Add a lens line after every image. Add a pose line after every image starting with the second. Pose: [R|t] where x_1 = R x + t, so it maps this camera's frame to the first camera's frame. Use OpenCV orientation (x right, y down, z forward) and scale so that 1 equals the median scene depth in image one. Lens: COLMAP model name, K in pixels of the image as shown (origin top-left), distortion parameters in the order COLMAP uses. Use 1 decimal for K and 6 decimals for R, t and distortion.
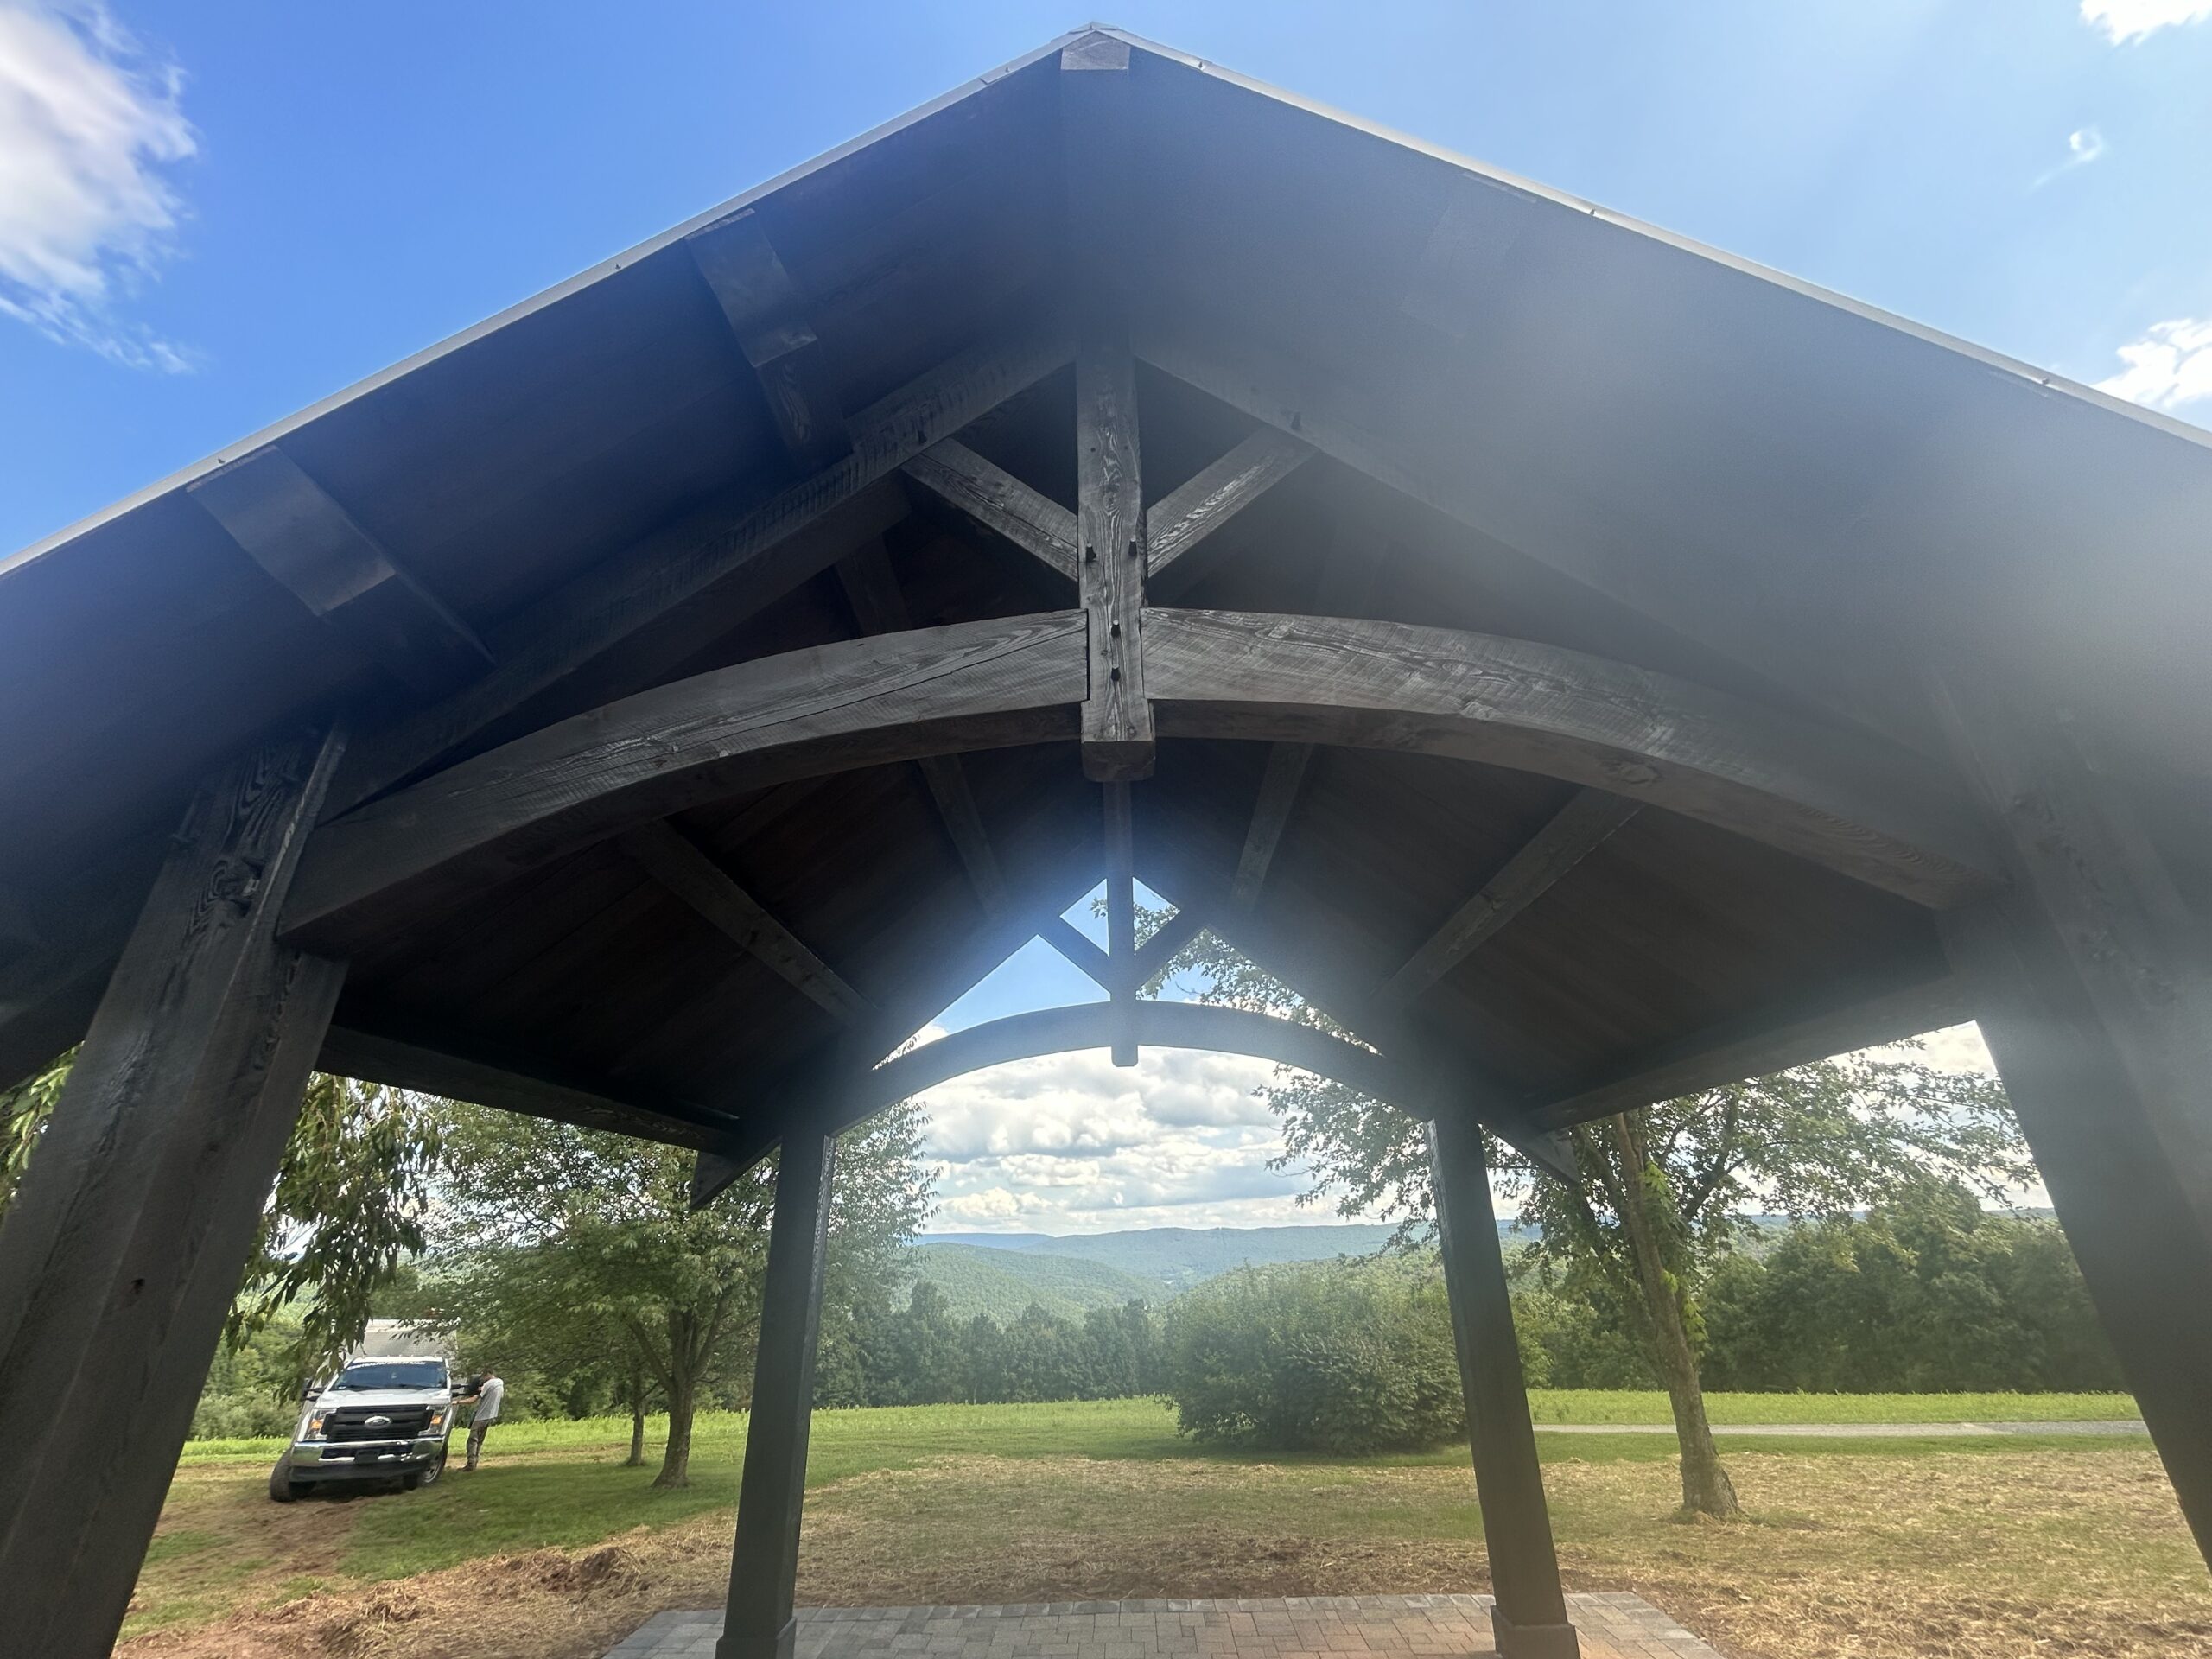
lens RADIAL K [[890.6, 0, 1105.0], [0, 890.6, 833.4], [0, 0, 1]] dist [0.002595, 0.000438]
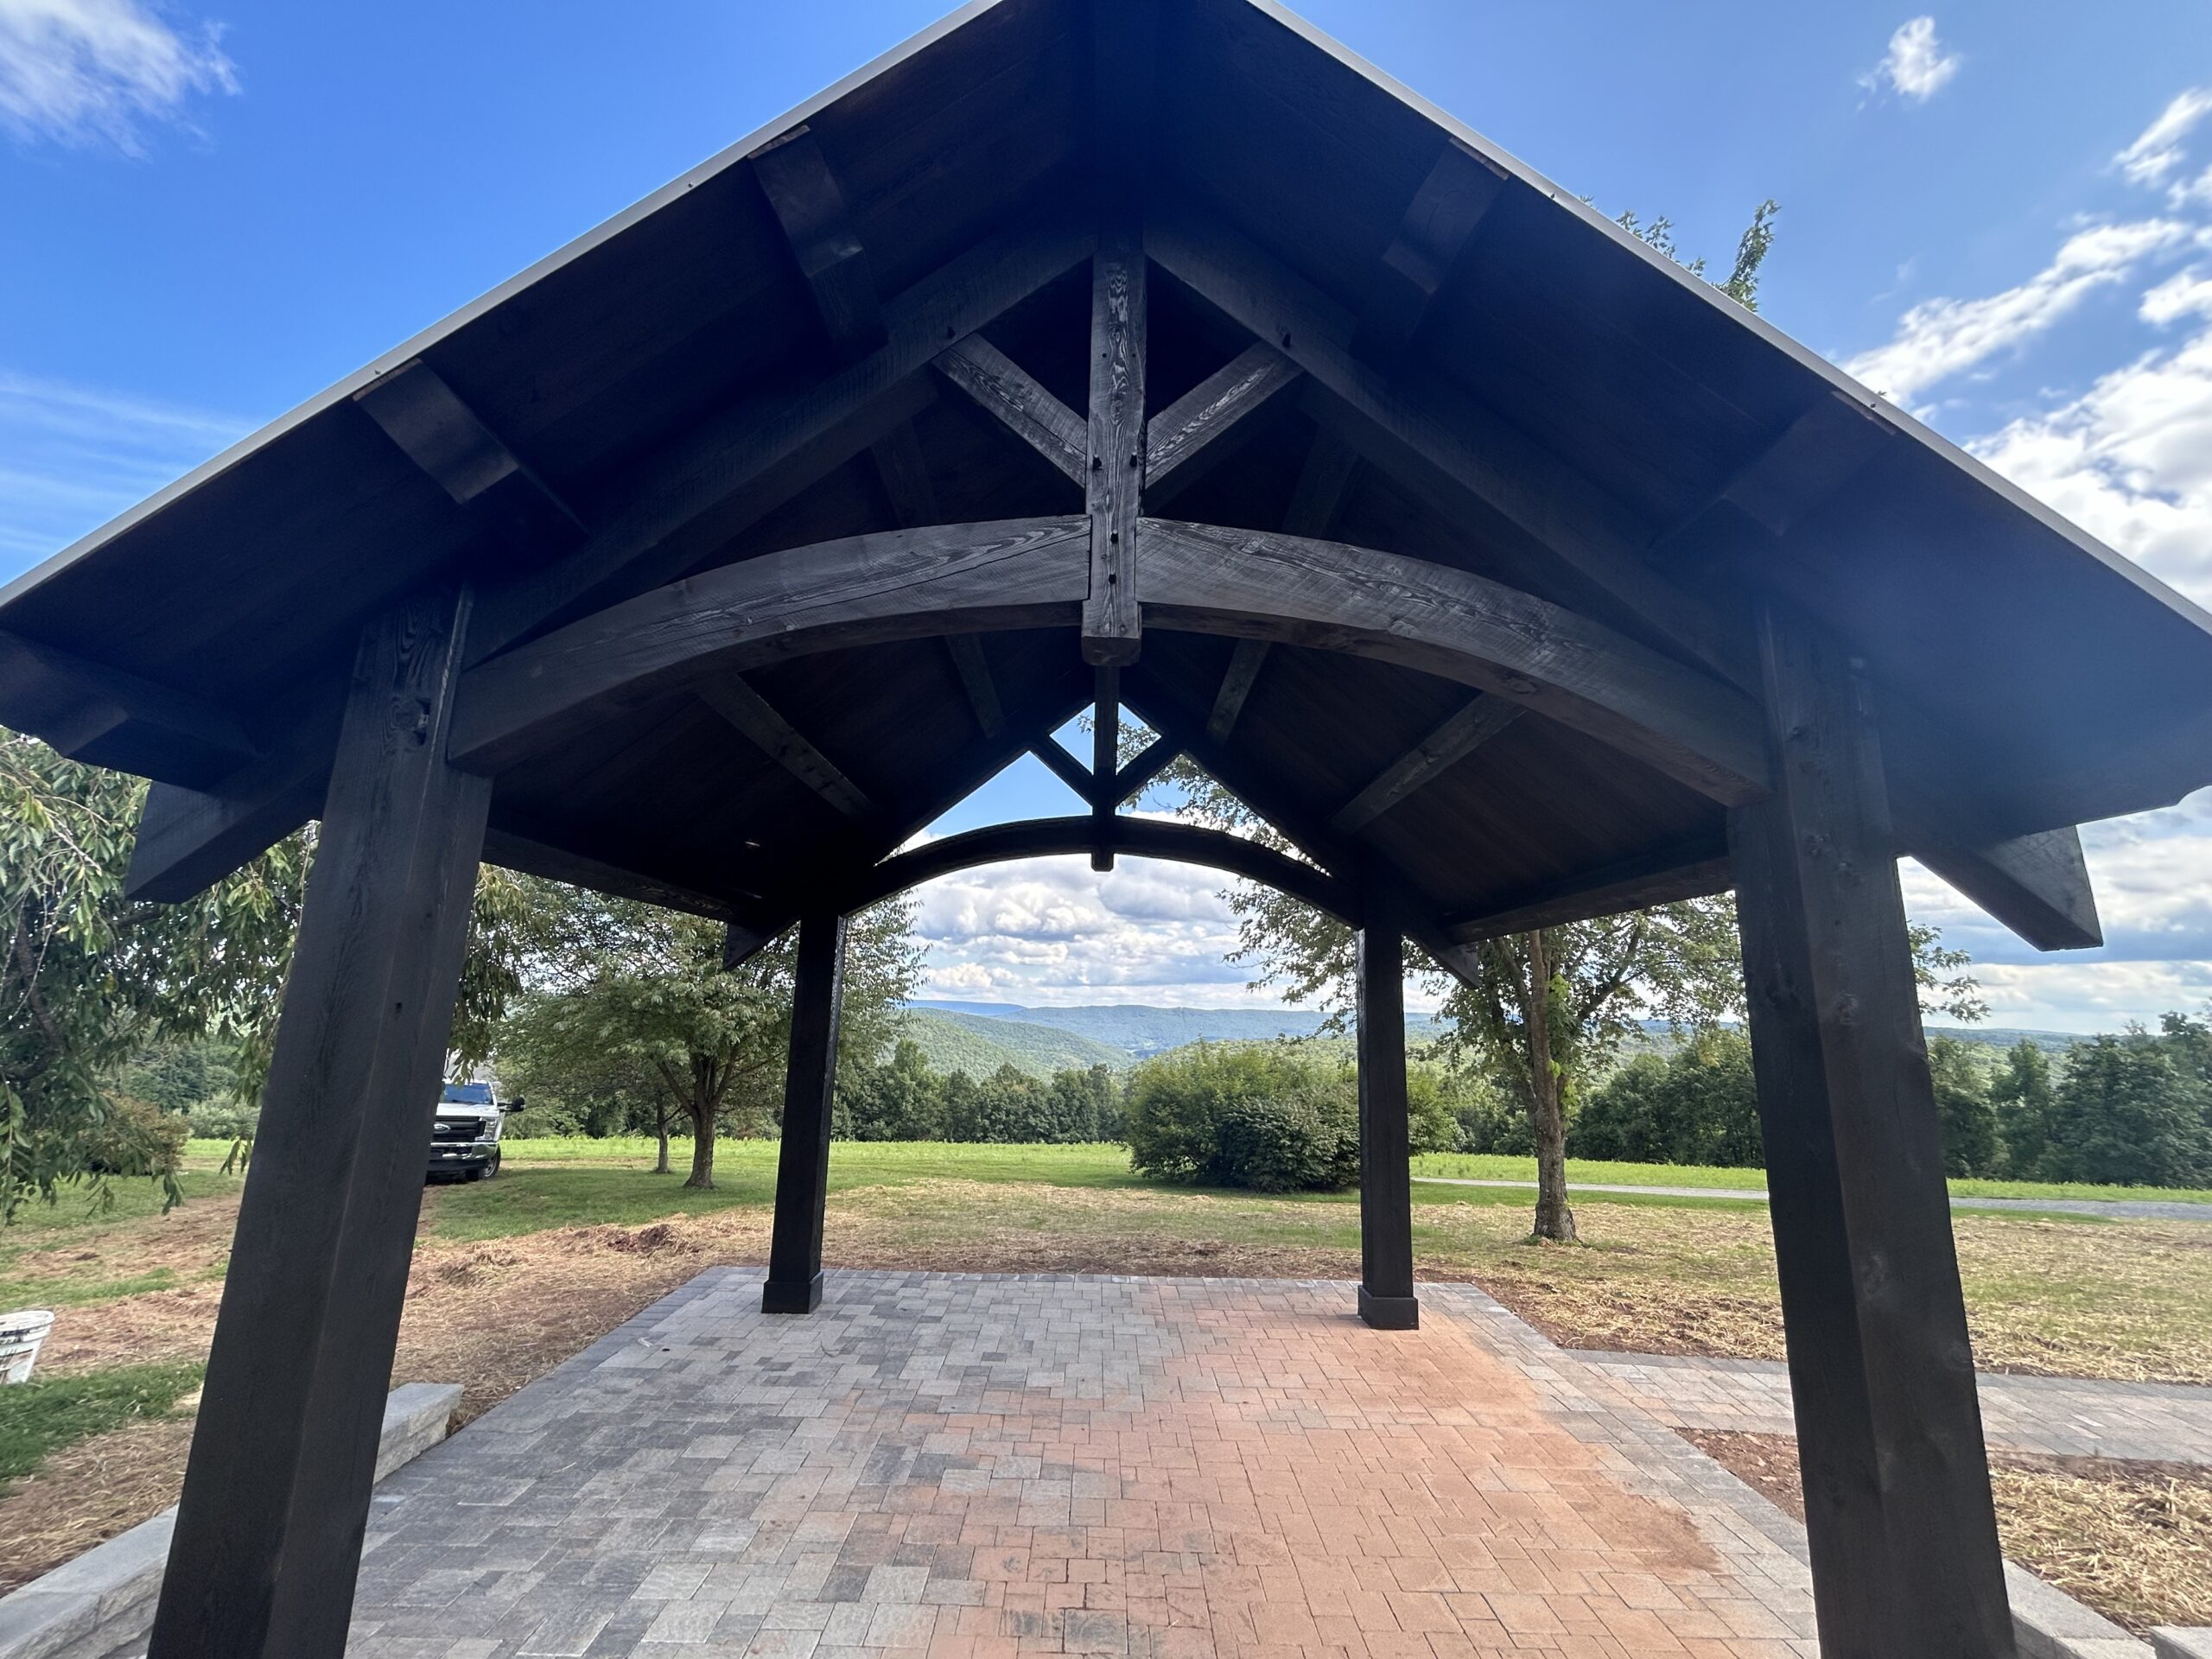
lens RADIAL K [[890.6, 0, 1105.0], [0, 890.6, 833.4], [0, 0, 1]] dist [0.002595, 0.000438]
pose [[0.998334, 0.052666, 0.023565, -0.002831], [-0.056629, 0.972643, 0.225296, -0.038908], [-0.011055, -0.226255, 0.974005, -0.088762]]
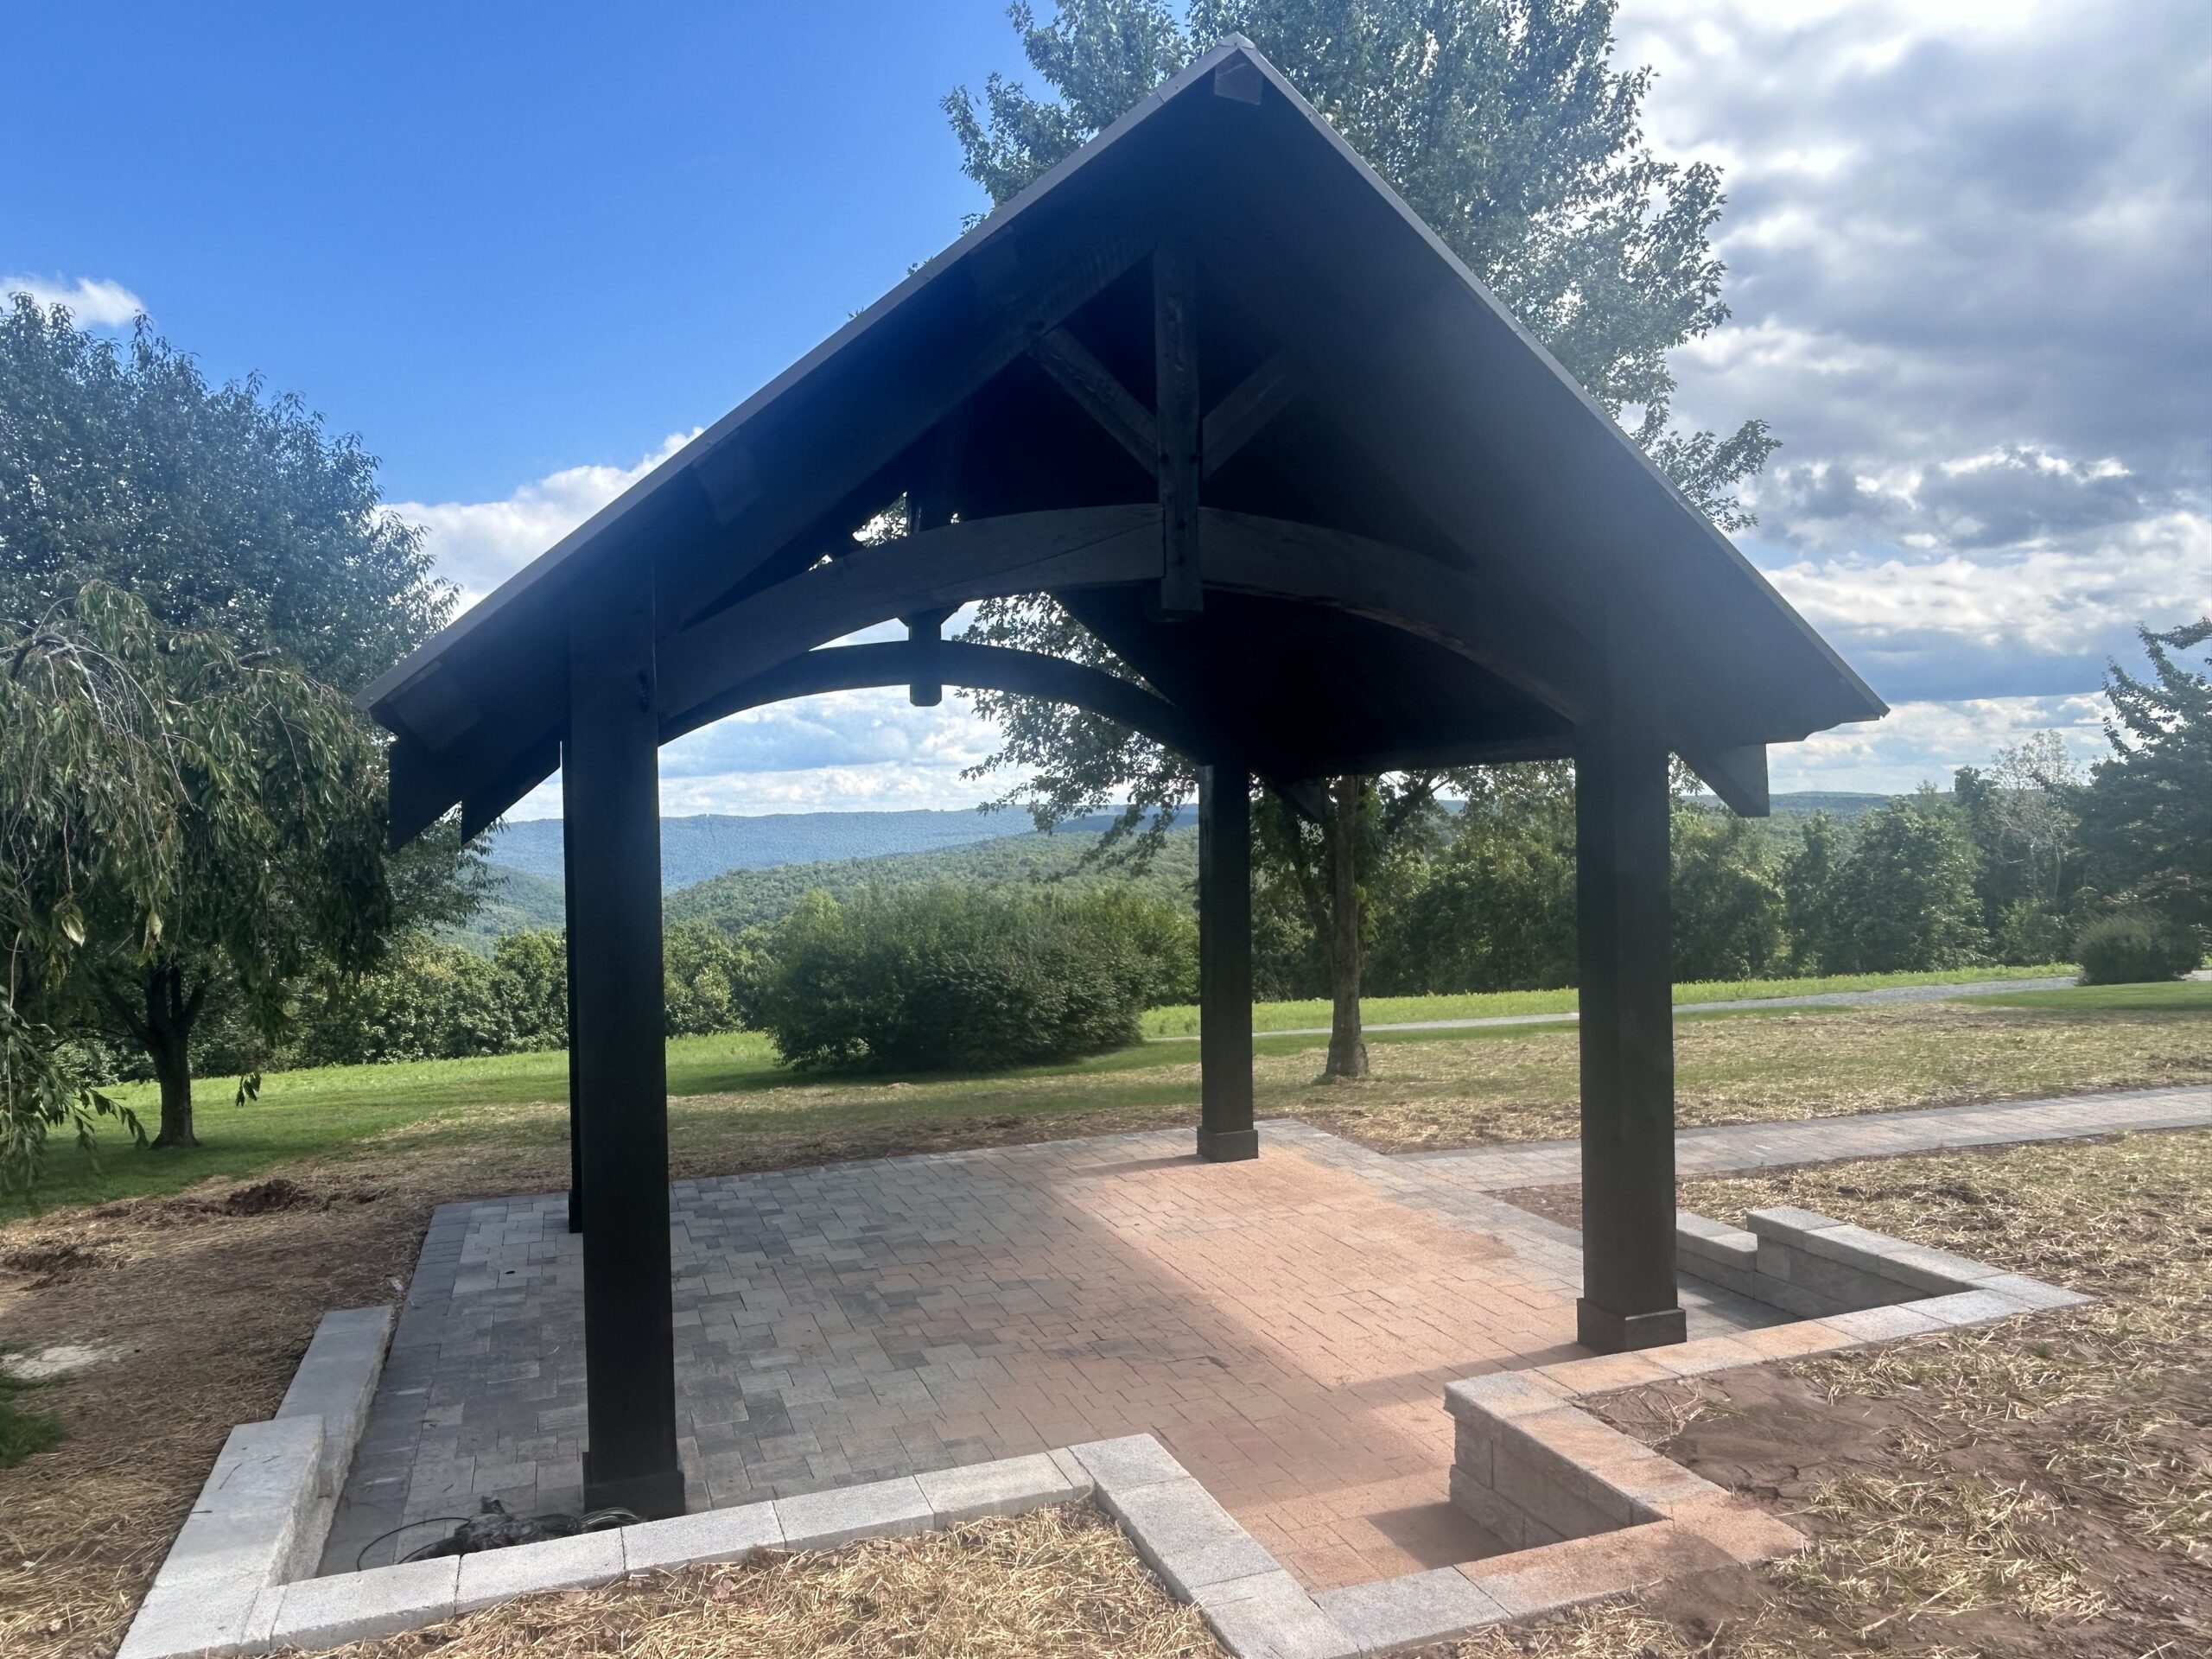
lens RADIAL K [[1508.3, 0, 1106.0], [0, 1508.3, 829.5], [0, 0, 1]] dist [0.019414, -0.001424]
pose [[0.930278, -0.001464, 0.366853, -0.362773], [-0.150441, 0.910519, 0.385127, -0.251335], [-0.334590, -0.413465, 0.846815, -0.458349]]
